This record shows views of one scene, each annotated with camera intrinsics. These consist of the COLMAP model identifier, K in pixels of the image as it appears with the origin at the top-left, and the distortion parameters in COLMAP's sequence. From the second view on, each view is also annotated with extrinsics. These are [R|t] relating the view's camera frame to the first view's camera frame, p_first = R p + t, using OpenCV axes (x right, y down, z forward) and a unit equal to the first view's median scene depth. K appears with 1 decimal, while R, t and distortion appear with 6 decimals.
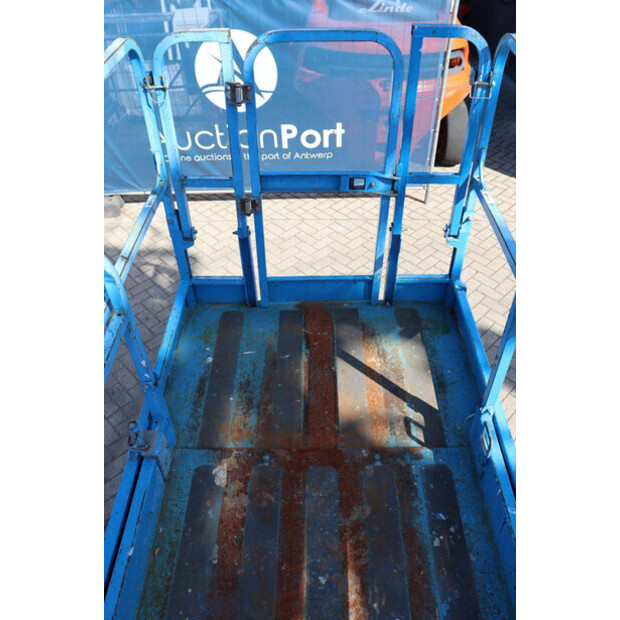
lens RADIAL K [[533.6, 0, 311.0], [0, 533.6, 310.3], [0, 0, 1]] dist [-0.050680, 0.001667]
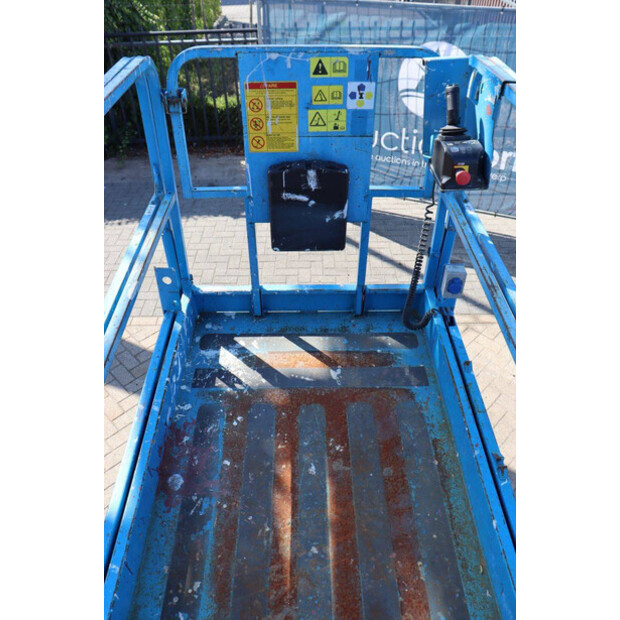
lens RADIAL K [[533.6, 0, 310.4], [0, 533.6, 309.7], [0, 0, 1]] dist [-0.050680, 0.001667]
pose [[-0.999658, 0.023717, -0.011035, 0.029277], [-0.006679, 0.176449, 0.984287, -0.609910], [0.025292, 0.984024, -0.176231, 0.691387]]
